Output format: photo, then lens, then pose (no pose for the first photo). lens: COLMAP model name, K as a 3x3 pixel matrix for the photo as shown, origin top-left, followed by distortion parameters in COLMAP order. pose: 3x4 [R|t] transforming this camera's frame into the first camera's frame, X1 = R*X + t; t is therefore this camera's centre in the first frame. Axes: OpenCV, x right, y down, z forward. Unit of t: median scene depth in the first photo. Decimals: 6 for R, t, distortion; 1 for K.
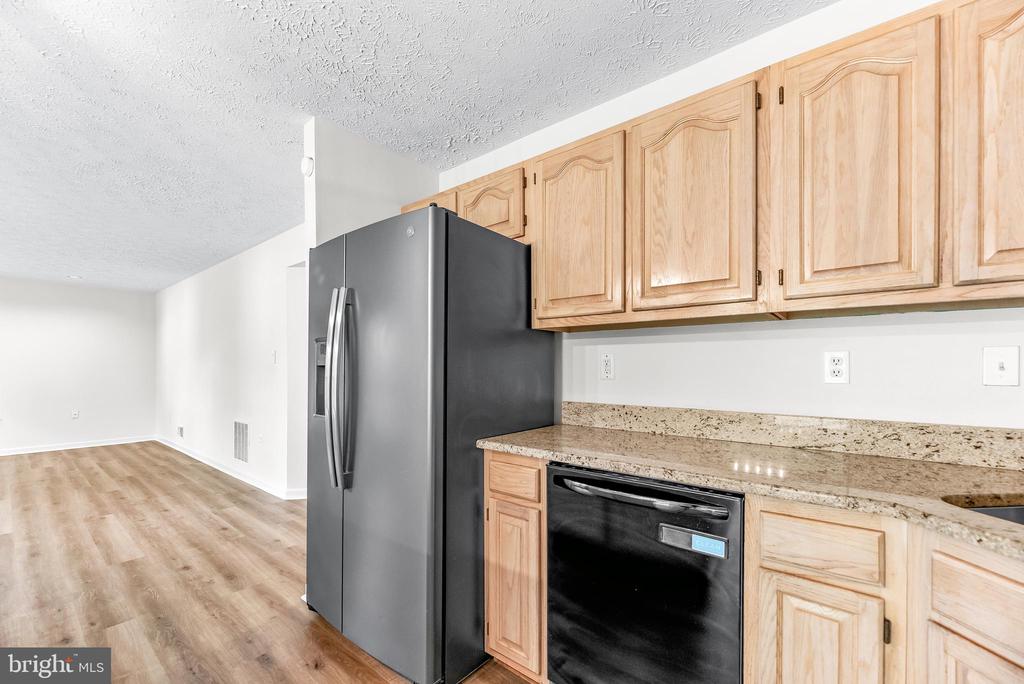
lens RADIAL K [[420.7, 0, 509.2], [0, 420.7, 369.2], [0, 0, 1]] dist [0.000621, -0.000616]
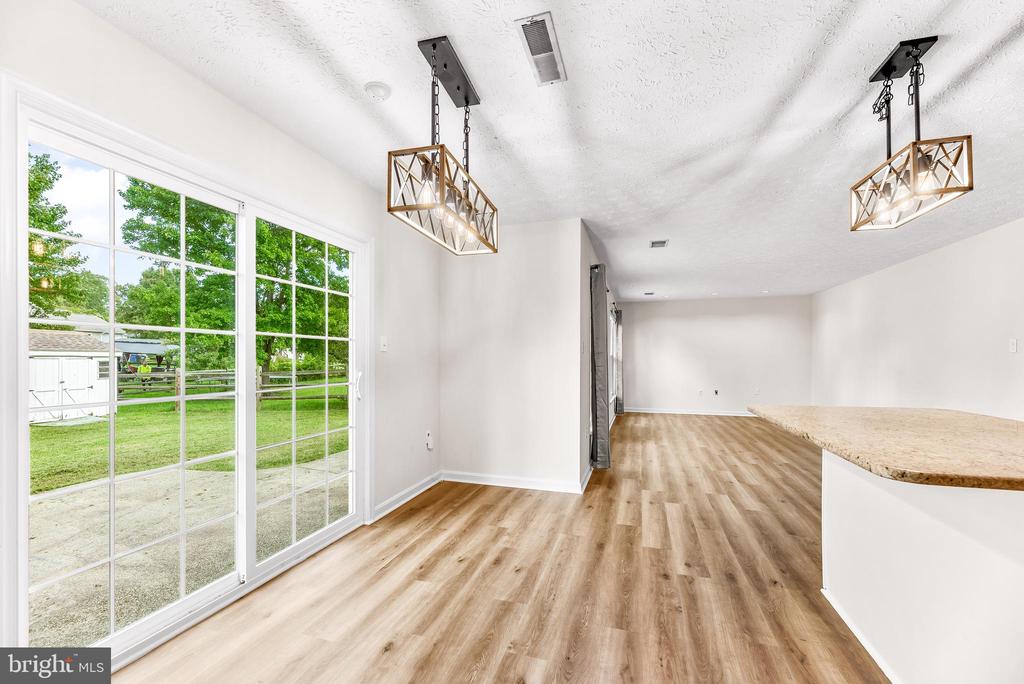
lens RADIAL K [[420.7, 0, 503.3], [0, 420.7, 365.8], [0, 0, 1]] dist [0.000621, -0.000616]
pose [[0.370992, 0.015129, -0.928513, -0.207944], [-0.002523, 0.999880, 0.015284, 0.007001], [0.928633, -0.003328, 0.370986, -0.930502]]
